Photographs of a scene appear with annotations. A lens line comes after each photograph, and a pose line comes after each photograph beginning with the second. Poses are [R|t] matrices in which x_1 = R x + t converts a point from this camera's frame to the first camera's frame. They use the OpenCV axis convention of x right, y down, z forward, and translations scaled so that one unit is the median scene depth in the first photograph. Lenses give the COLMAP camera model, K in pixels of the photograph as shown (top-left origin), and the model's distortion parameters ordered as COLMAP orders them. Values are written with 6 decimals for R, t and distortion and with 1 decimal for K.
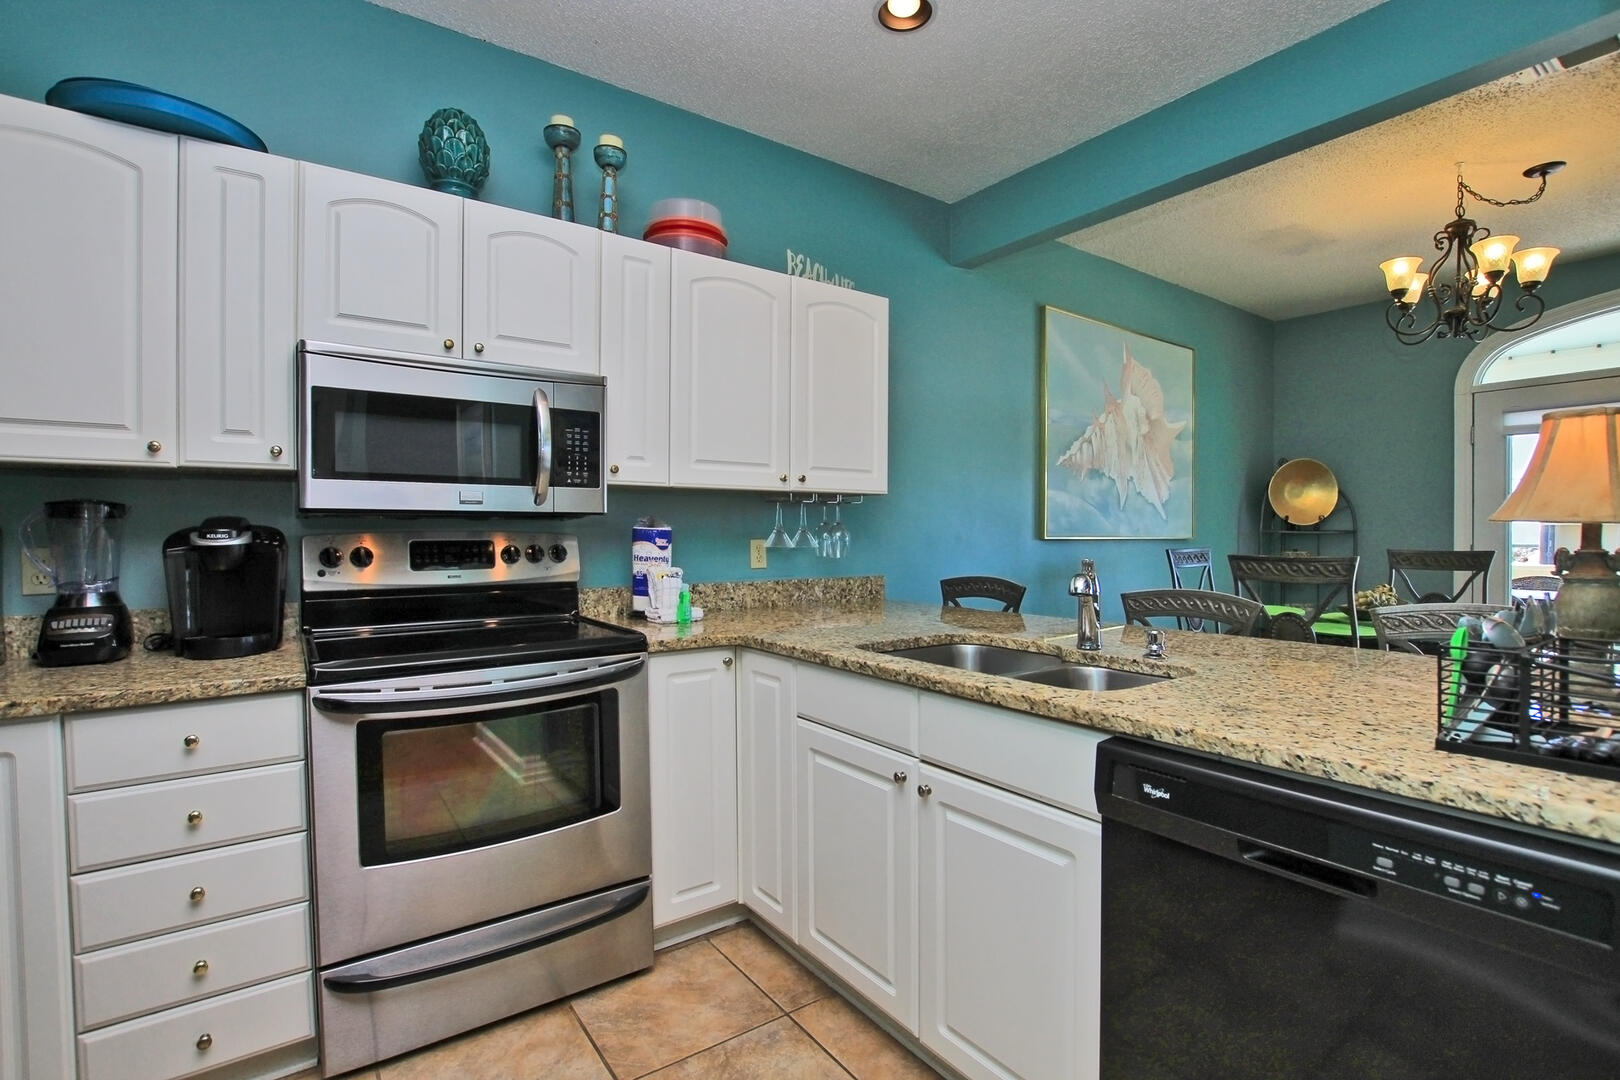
lens RADIAL K [[751.3, 0, 818.7], [0, 751.3, 539.2], [0, 0, 1]] dist [-0.032433, 0.003768]
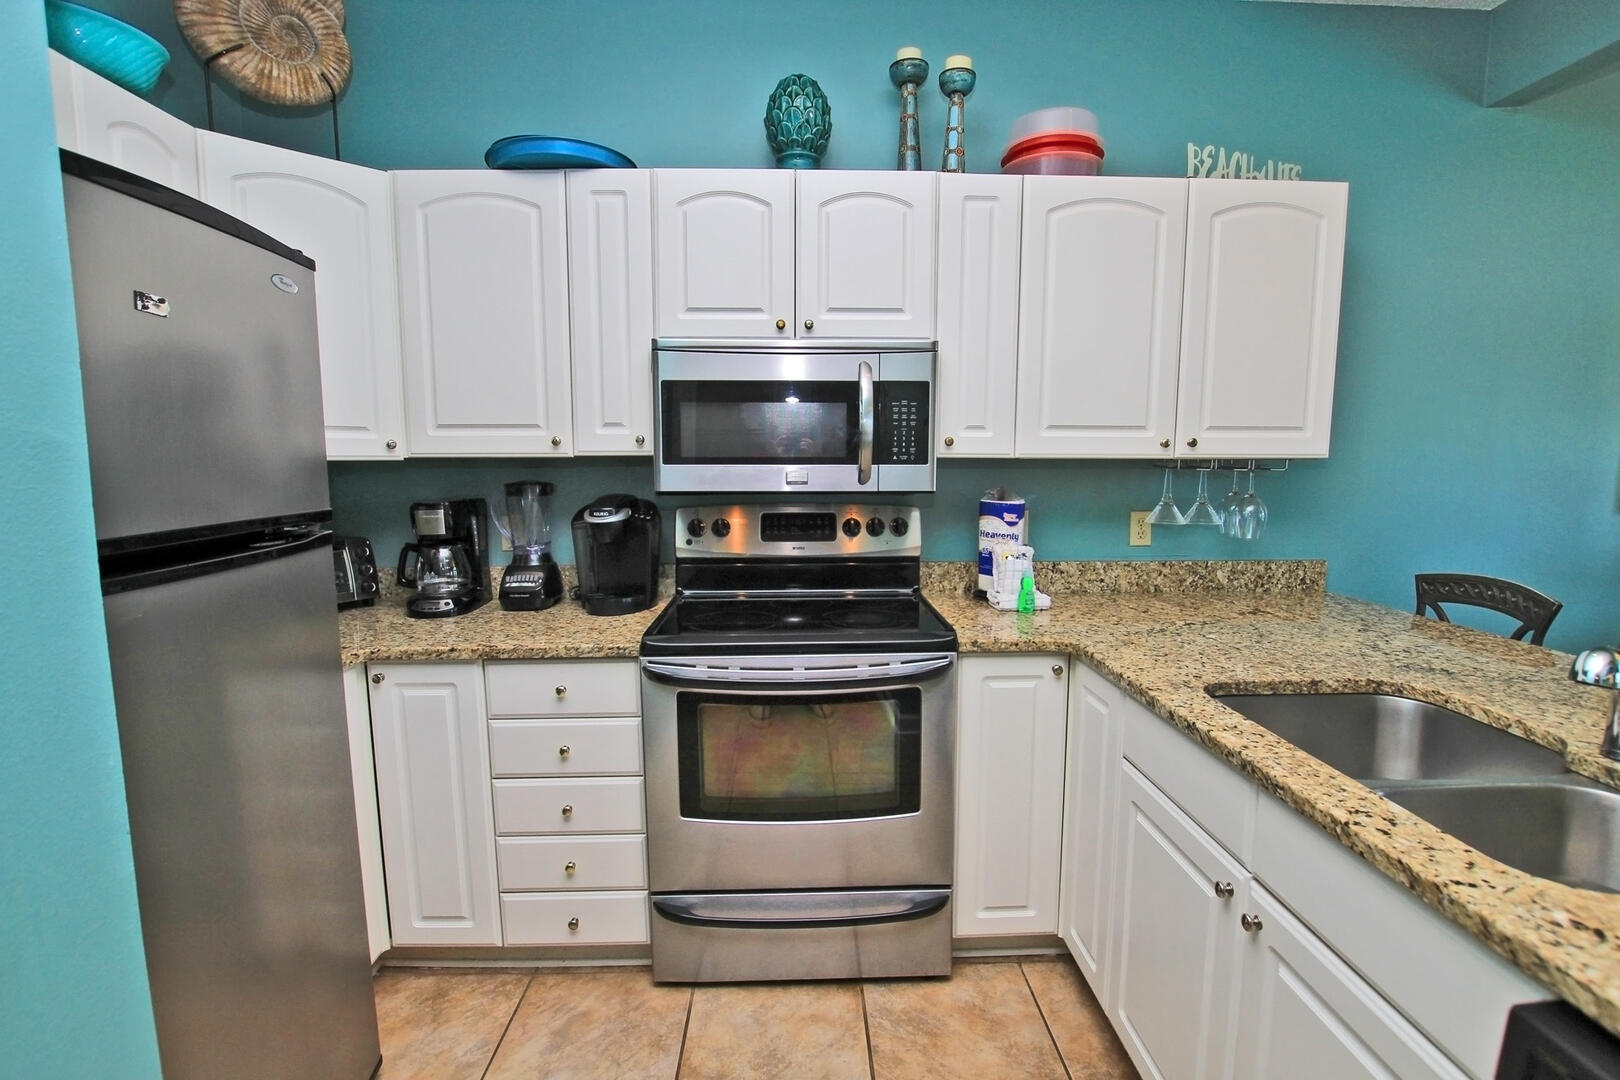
lens RADIAL K [[751.3, 0, 819.8], [0, 751.3, 540.7], [0, 0, 1]] dist [-0.032433, 0.003768]
pose [[0.828202, 0.064953, -0.556653, 0.125957], [-0.007465, 0.994451, 0.104931, -0.074587], [0.560380, -0.082749, 0.824091, 0.160972]]
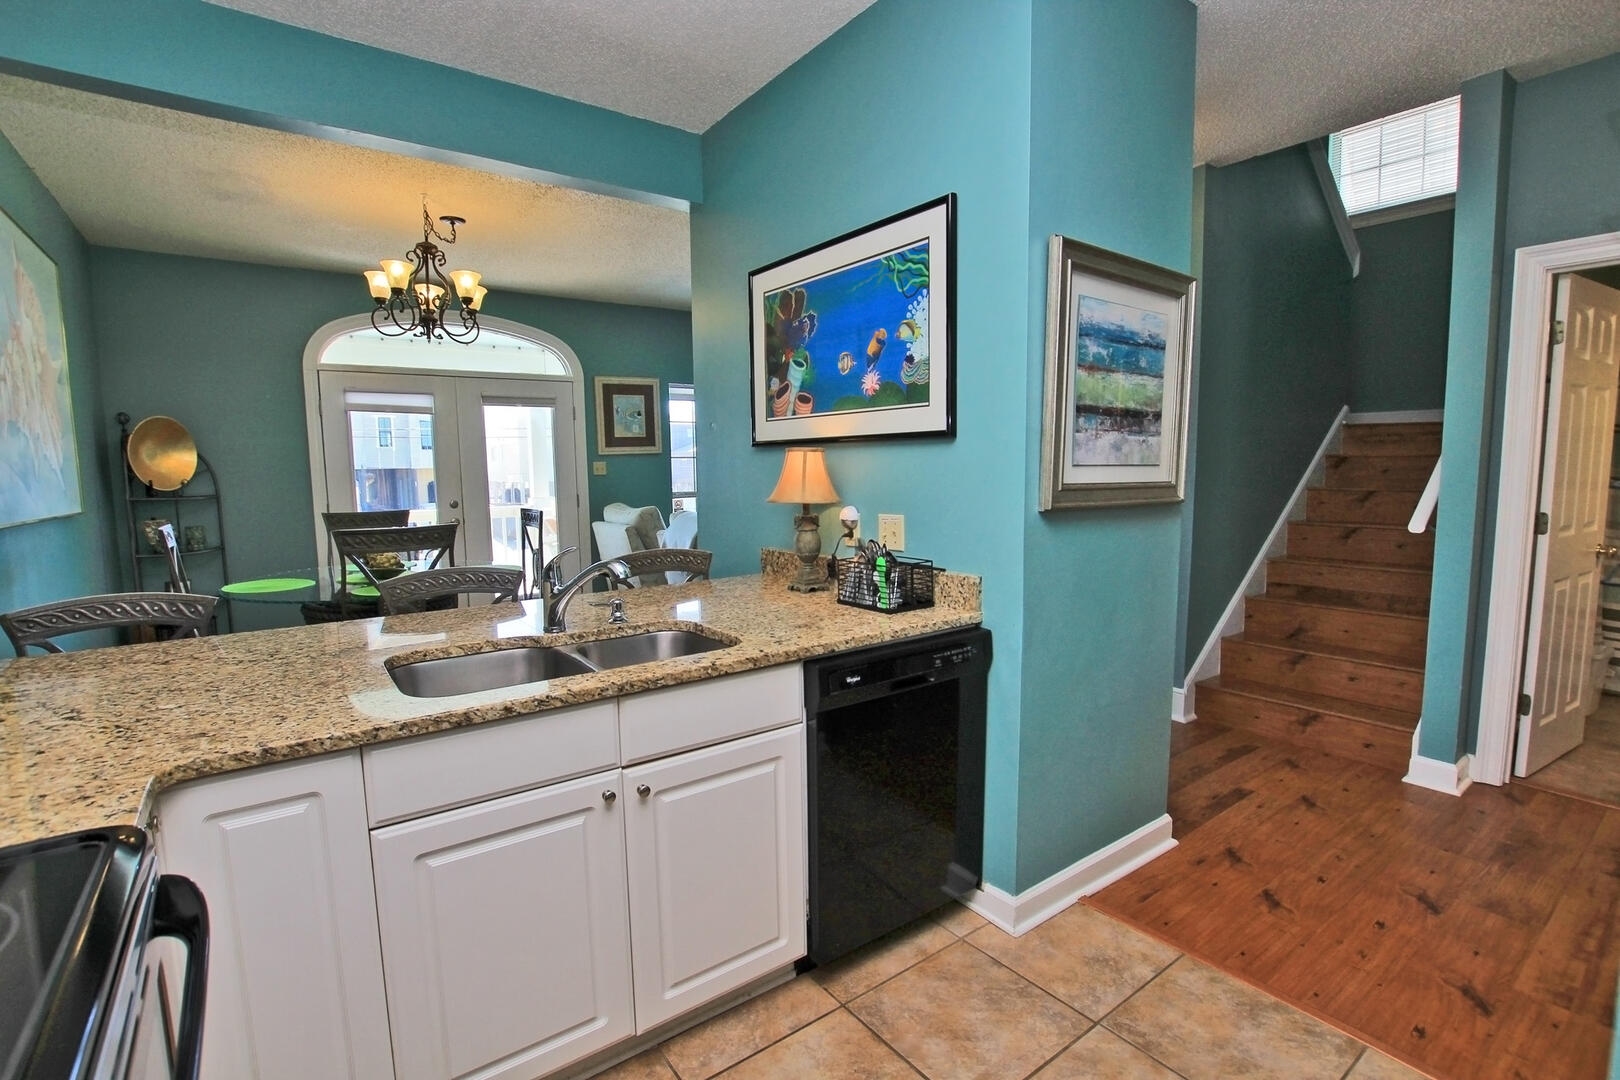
lens RADIAL K [[751.3, 0, 805.5], [0, 751.3, 545.8], [0, 0, 1]] dist [-0.032433, 0.003768]
pose [[-0.003287, -0.101325, 0.994848, -0.620297], [0.021870, 0.994608, 0.101373, -0.067020], [-0.999755, 0.022091, -0.001053, 0.581060]]
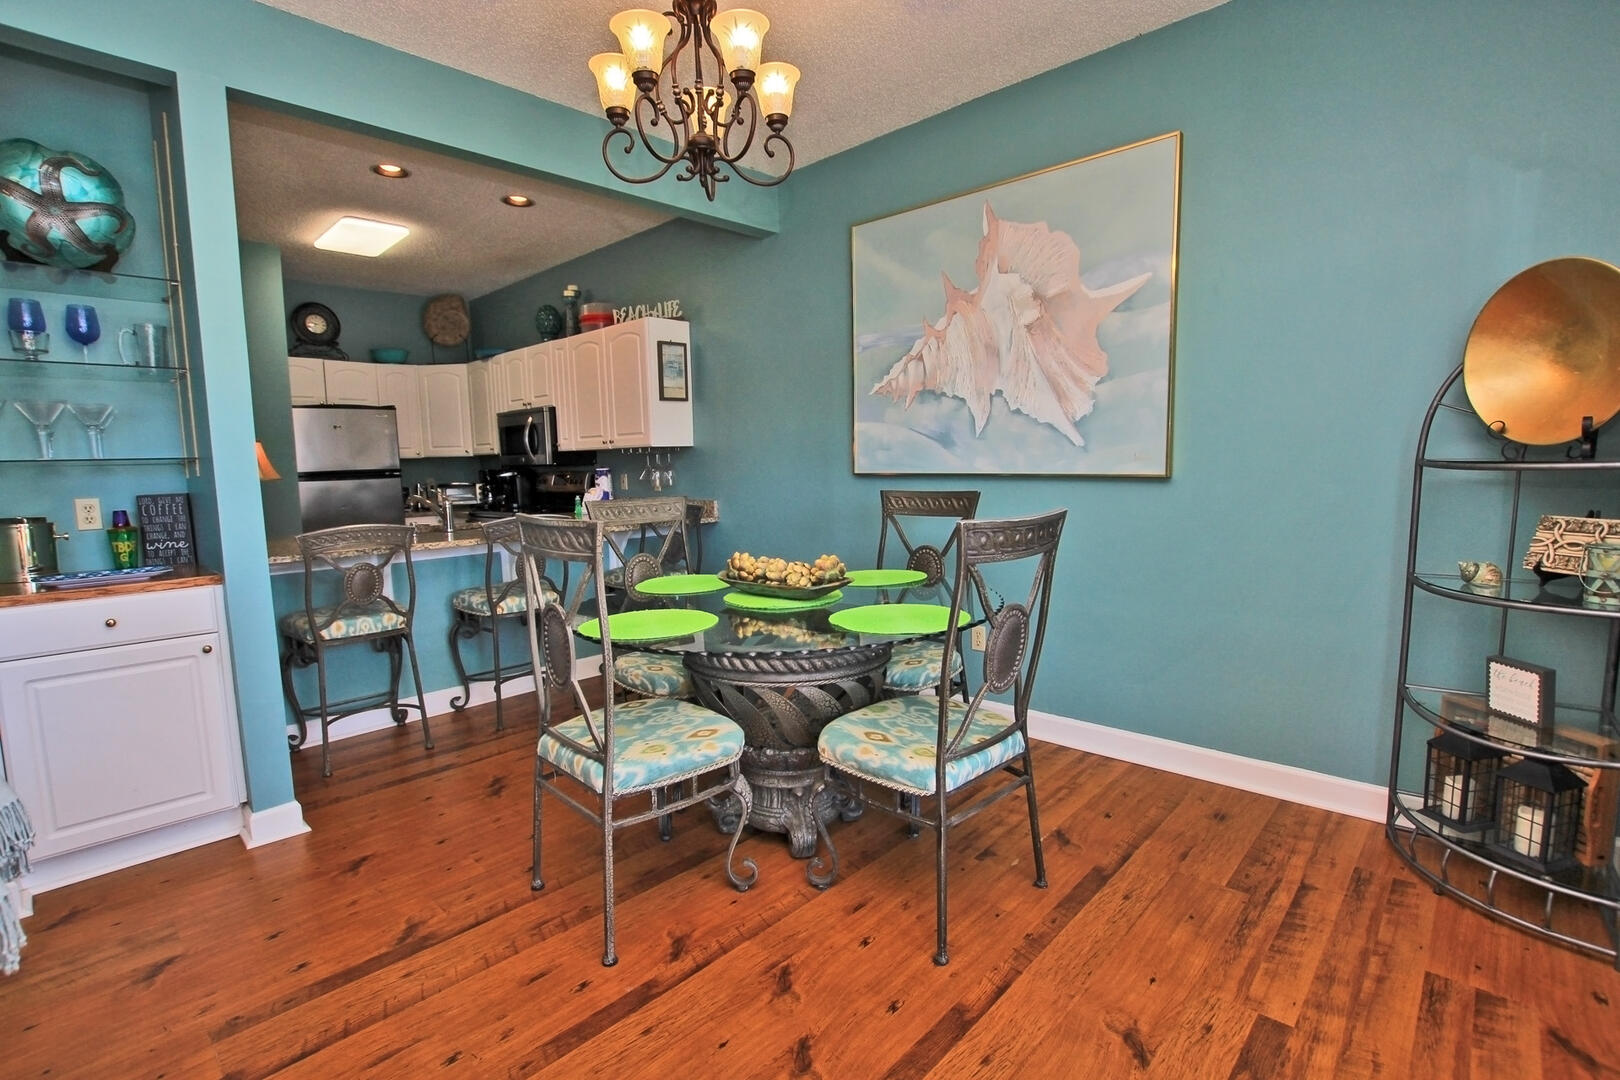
lens RADIAL K [[751.3, 0, 806.0], [0, 751.3, 545.6], [0, 0, 1]] dist [-0.032433, 0.003768]
pose [[0.185183, 0.109450, -0.976590, 2.413388], [0.015007, 0.993347, 0.114174, -0.041436], [0.982589, -0.035799, 0.182309, 1.464219]]
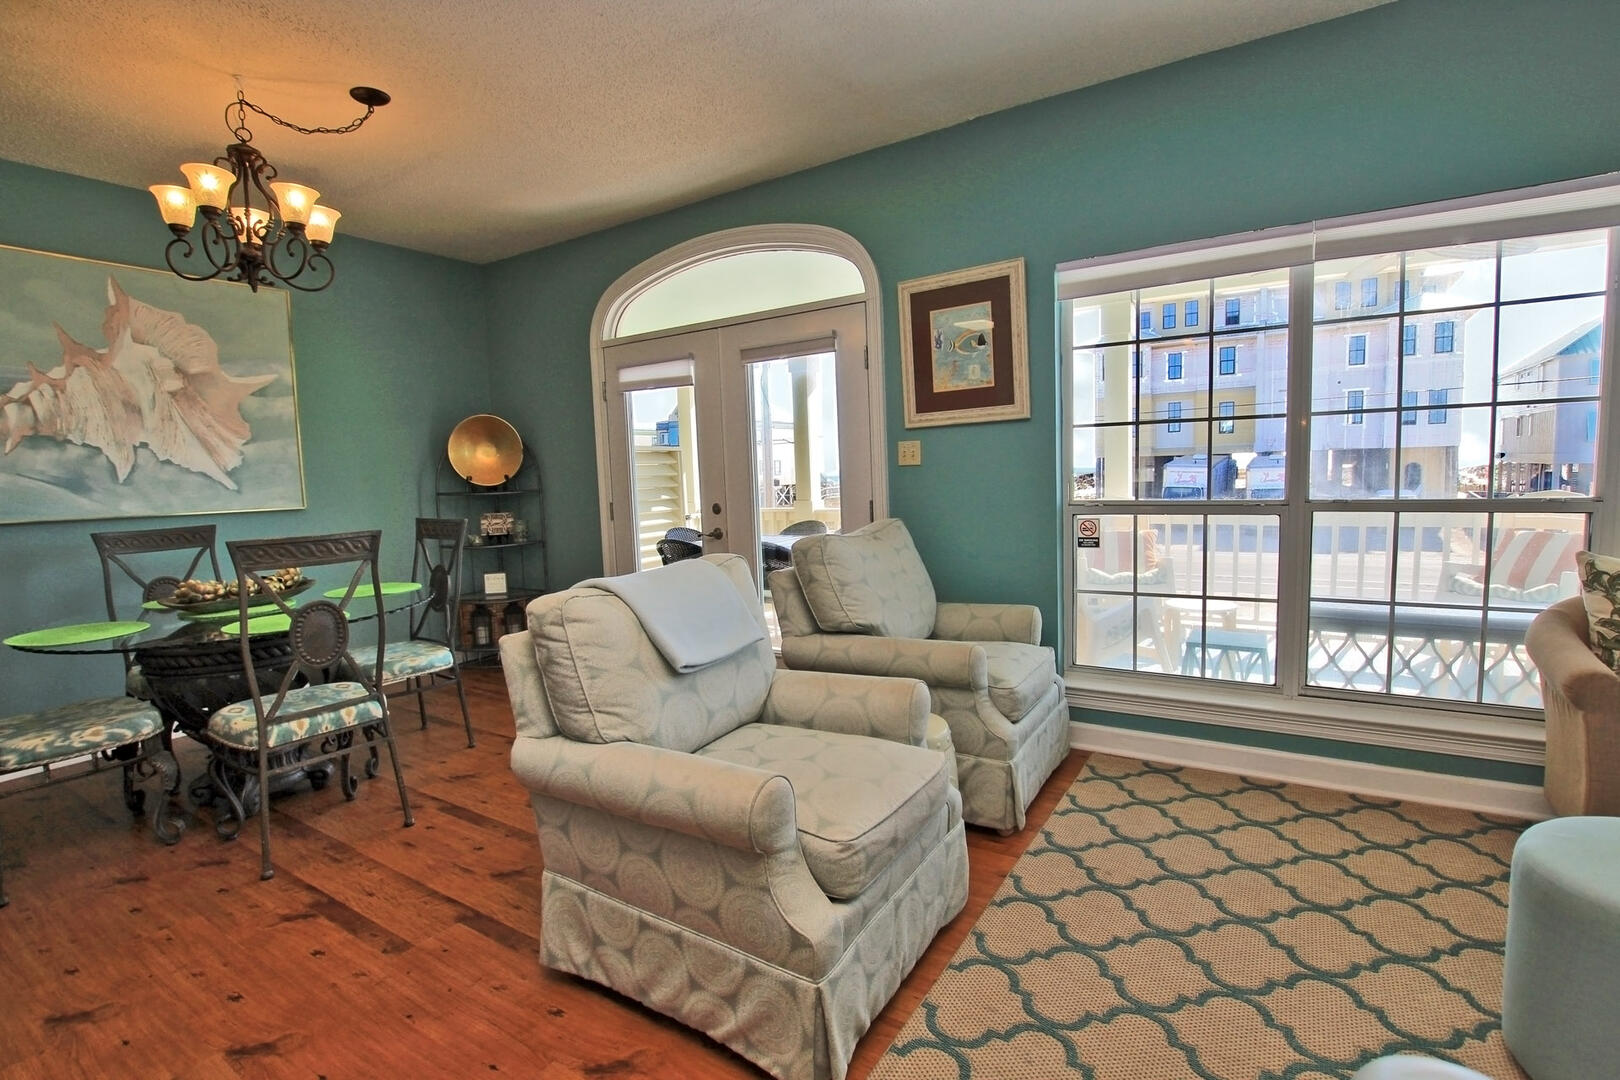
lens RADIAL K [[751.3, 0, 821.0], [0, 751.3, 544.7], [0, 0, 1]] dist [-0.032433, 0.003768]
pose [[0.929114, -0.062934, 0.364399, 1.775394], [0.031484, 0.995296, 0.091619, -0.044672], [-0.368451, -0.073651, 0.926725, -0.116960]]
